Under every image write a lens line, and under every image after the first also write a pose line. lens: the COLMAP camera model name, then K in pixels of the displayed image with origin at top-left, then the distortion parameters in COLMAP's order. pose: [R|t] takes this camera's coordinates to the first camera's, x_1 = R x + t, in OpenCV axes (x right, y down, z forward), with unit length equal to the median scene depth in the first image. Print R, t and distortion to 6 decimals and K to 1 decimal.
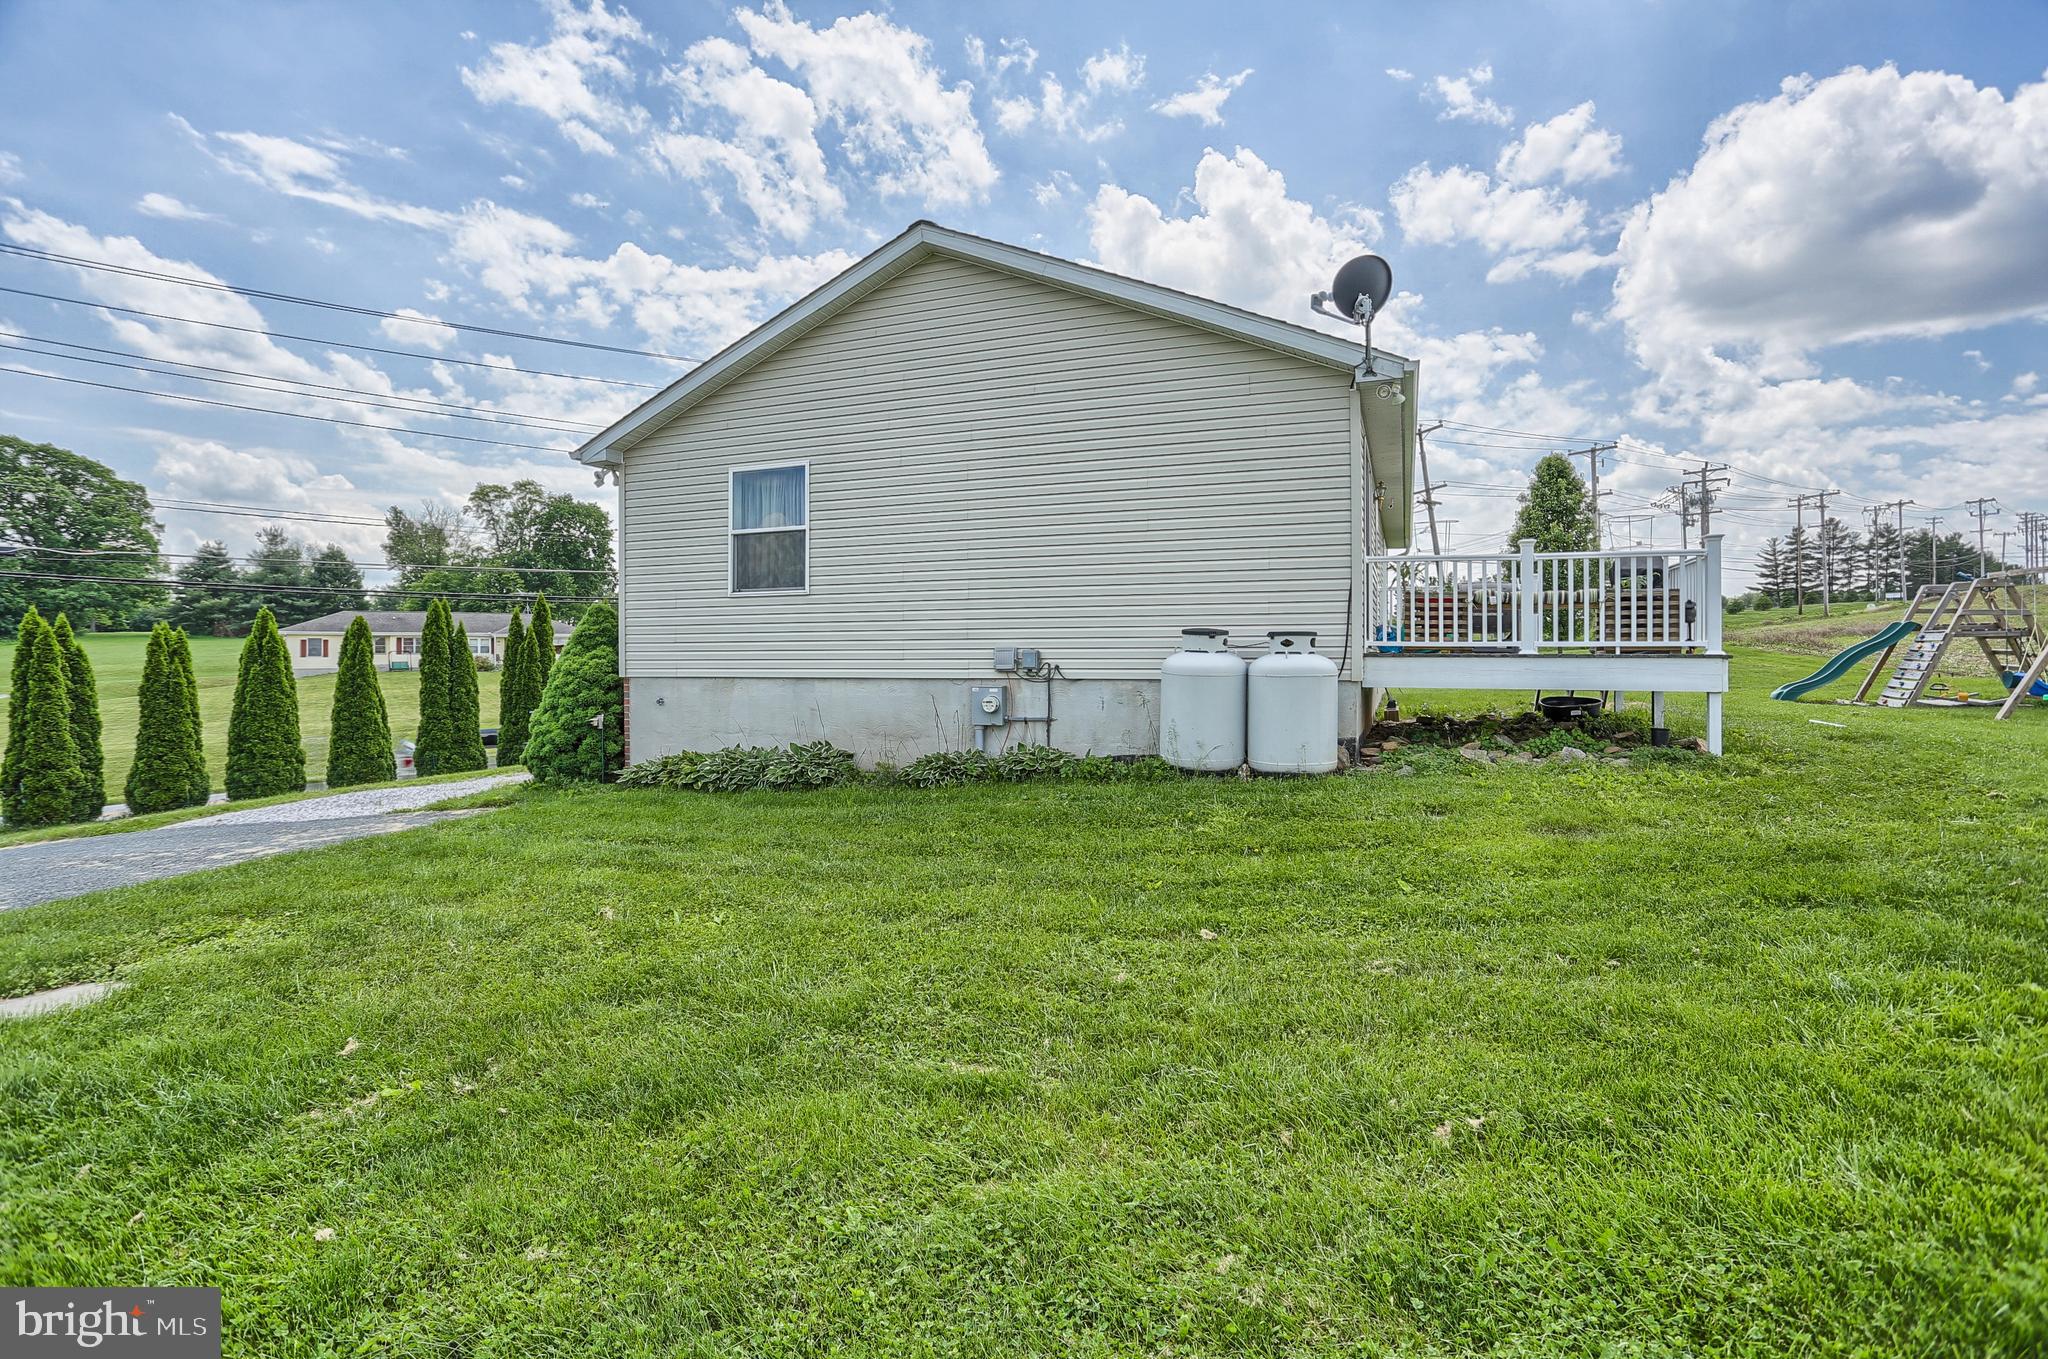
lens RADIAL K [[997.7, 0, 1022.2], [0, 997.7, 659.9], [0, 0, 1]] dist [-0.063215, 0.021967]
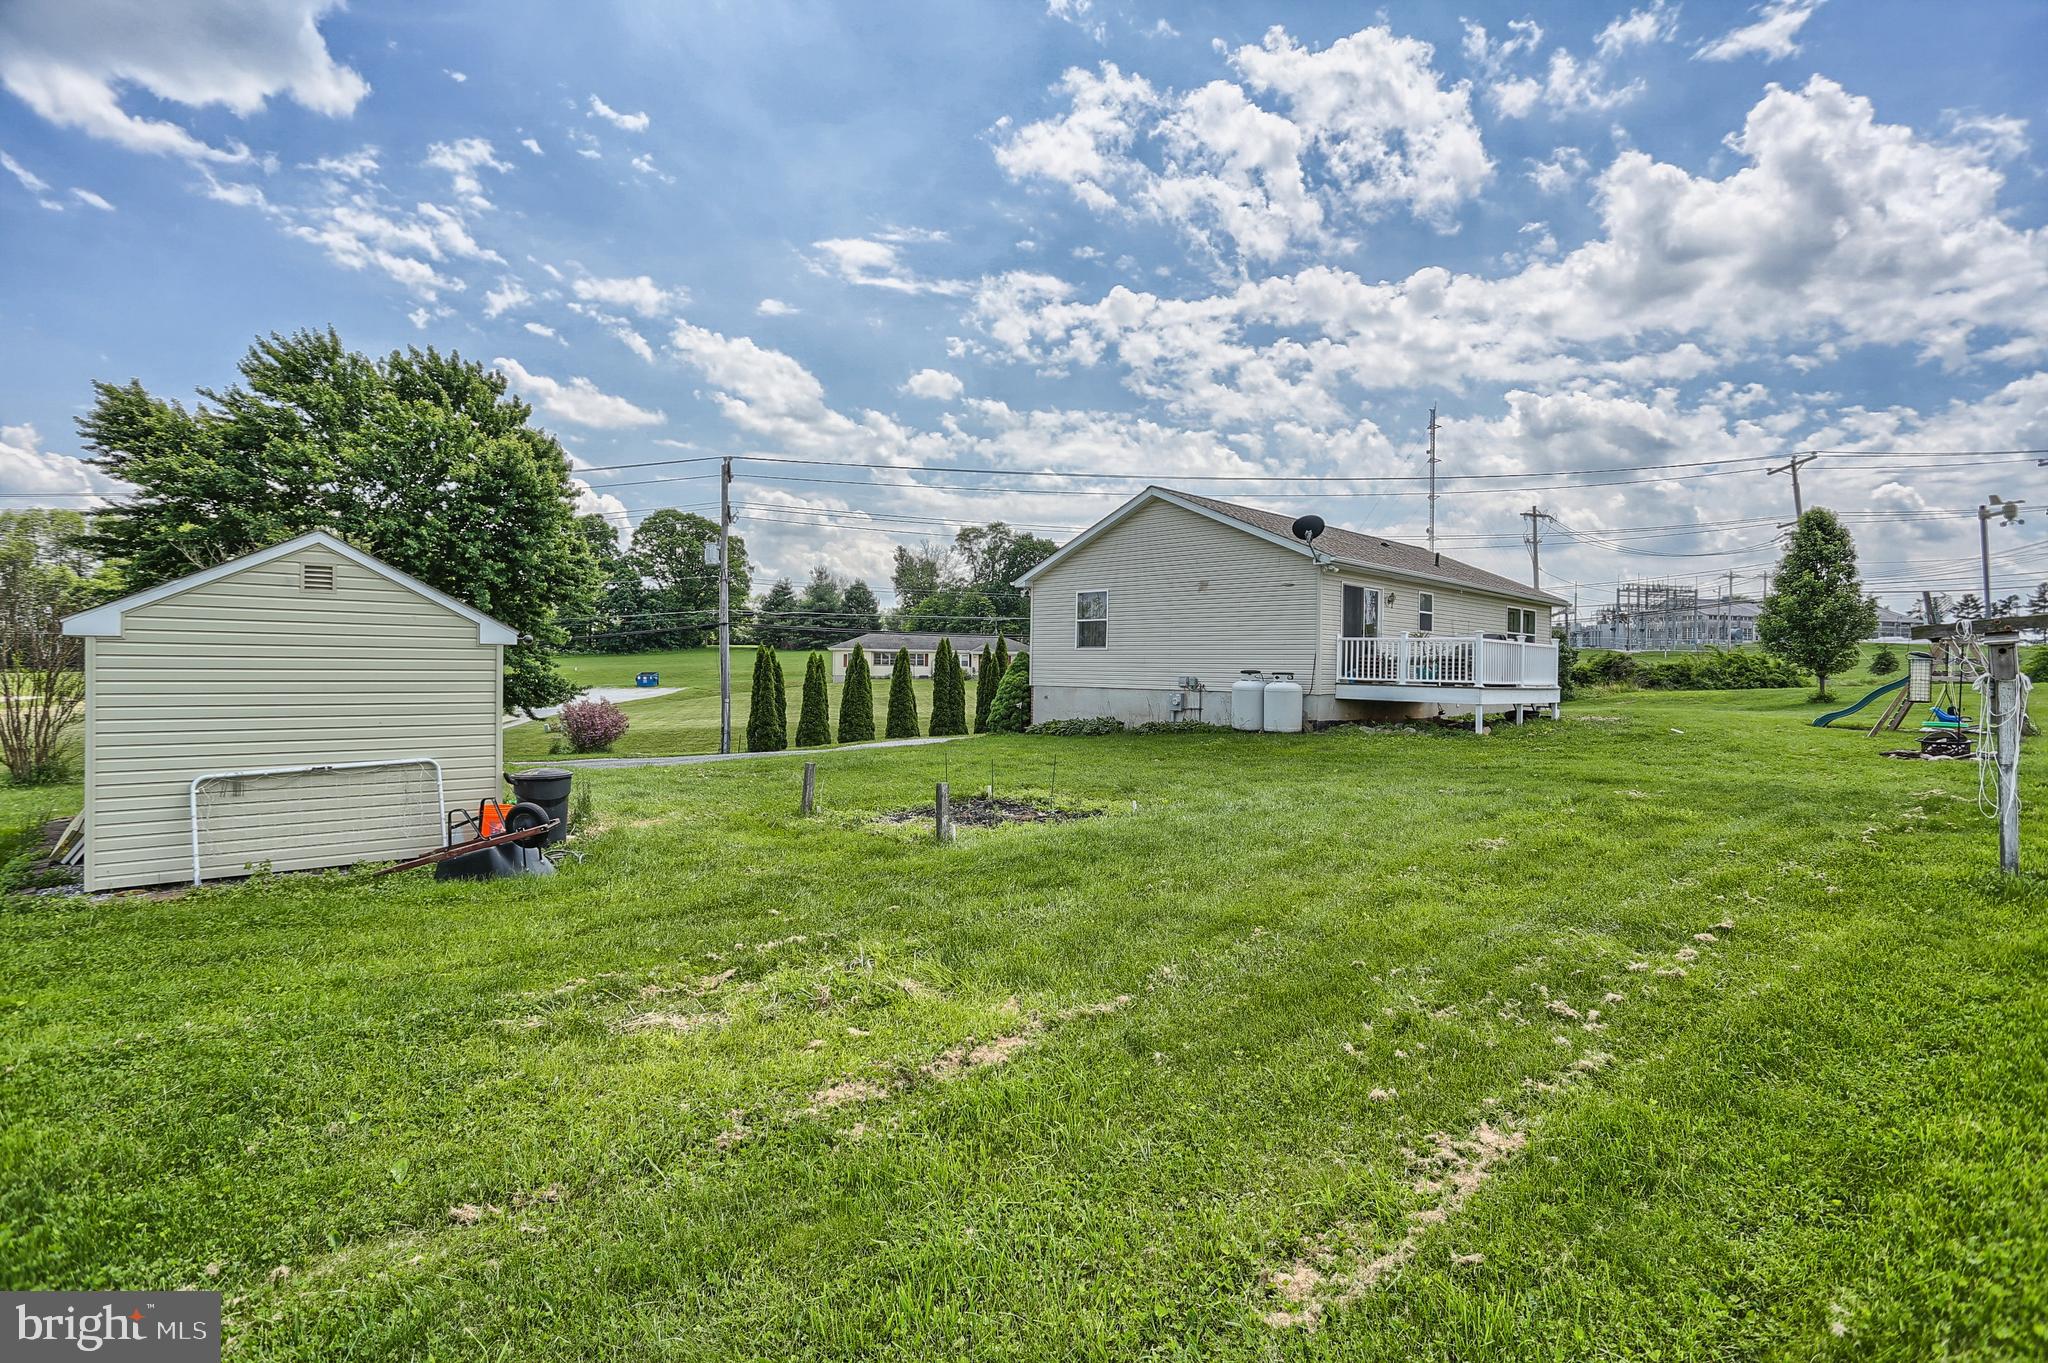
lens RADIAL K [[997.7, 0, 1022.2], [0, 997.7, 661.9], [0, 0, 1]] dist [-0.063215, 0.021967]
pose [[0.904071, 0.015806, -0.427090, 0.289292], [-0.021893, 0.999717, -0.009346, -0.007422], [0.426821, 0.017799, 0.904161, -0.556070]]
